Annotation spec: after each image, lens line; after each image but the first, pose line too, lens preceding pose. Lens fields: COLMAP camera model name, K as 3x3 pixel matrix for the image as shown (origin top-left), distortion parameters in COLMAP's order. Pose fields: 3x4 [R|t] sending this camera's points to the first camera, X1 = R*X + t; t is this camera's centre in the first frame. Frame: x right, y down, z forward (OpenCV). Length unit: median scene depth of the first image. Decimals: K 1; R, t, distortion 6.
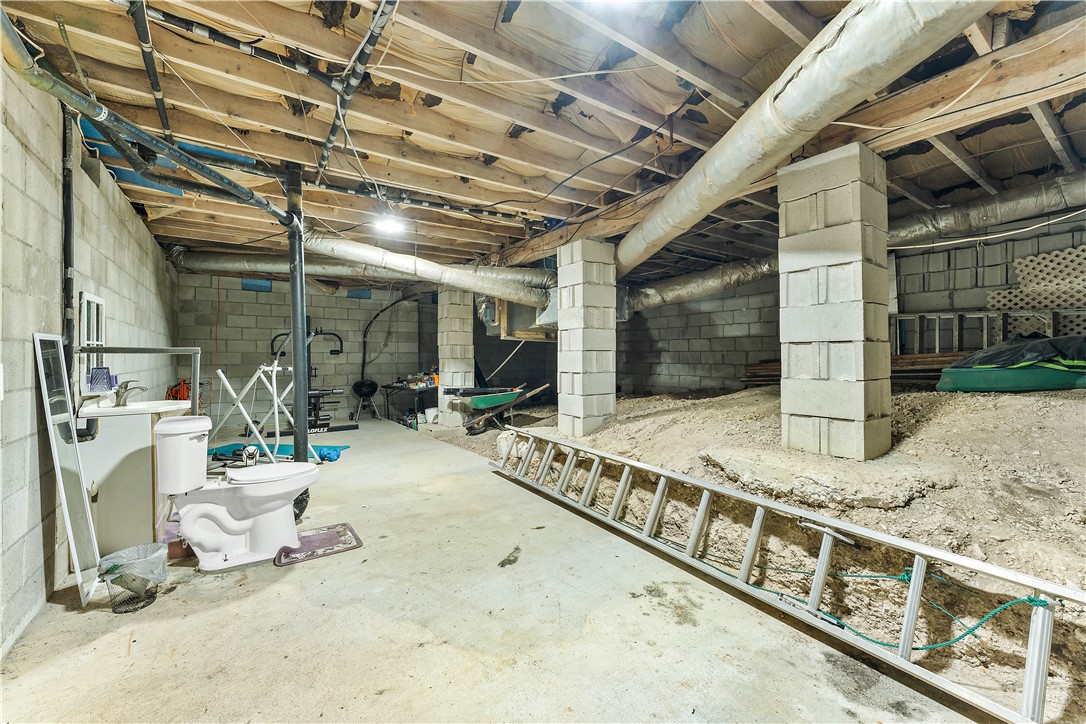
lens RADIAL K [[435.0, 0, 539.8], [0, 435.0, 358.3], [0, 0, 1]] dist [-0.001531, -0.000215]
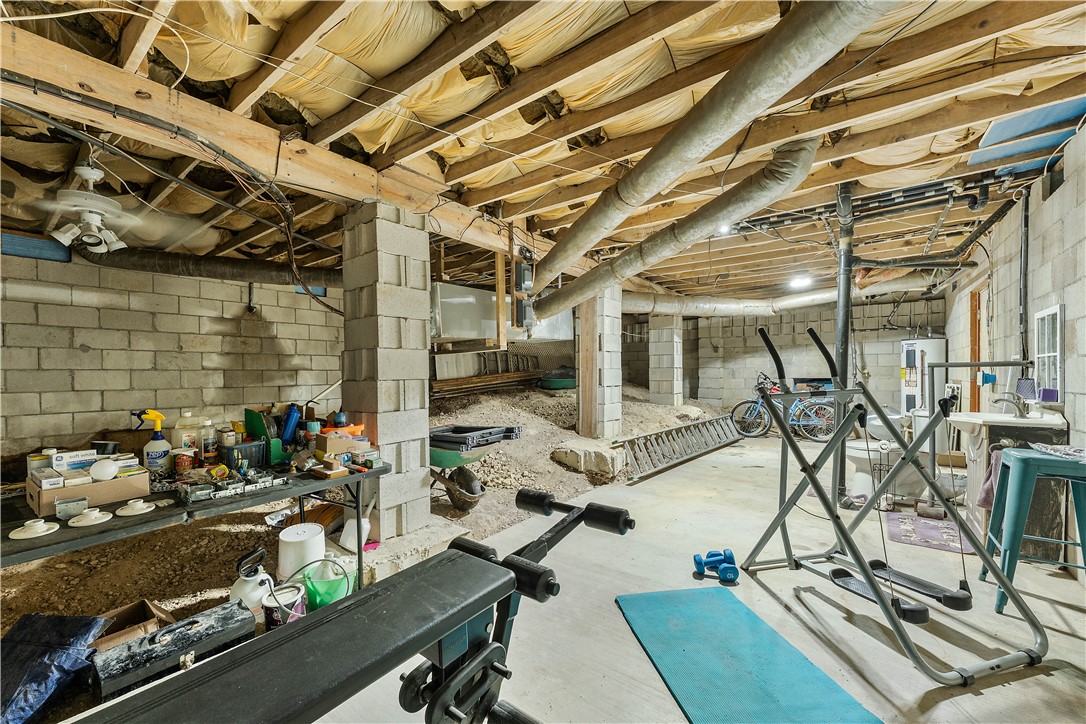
lens RADIAL K [[435.0, 0, 537.5], [0, 435.0, 368.0], [0, 0, 1]] dist [-0.001531, -0.000215]
pose [[-0.332328, 0.006182, 0.943144, -0.561384], [0.006694, 0.999969, -0.004196, -0.013242], [-0.943140, 0.004919, -0.332359, 0.858144]]
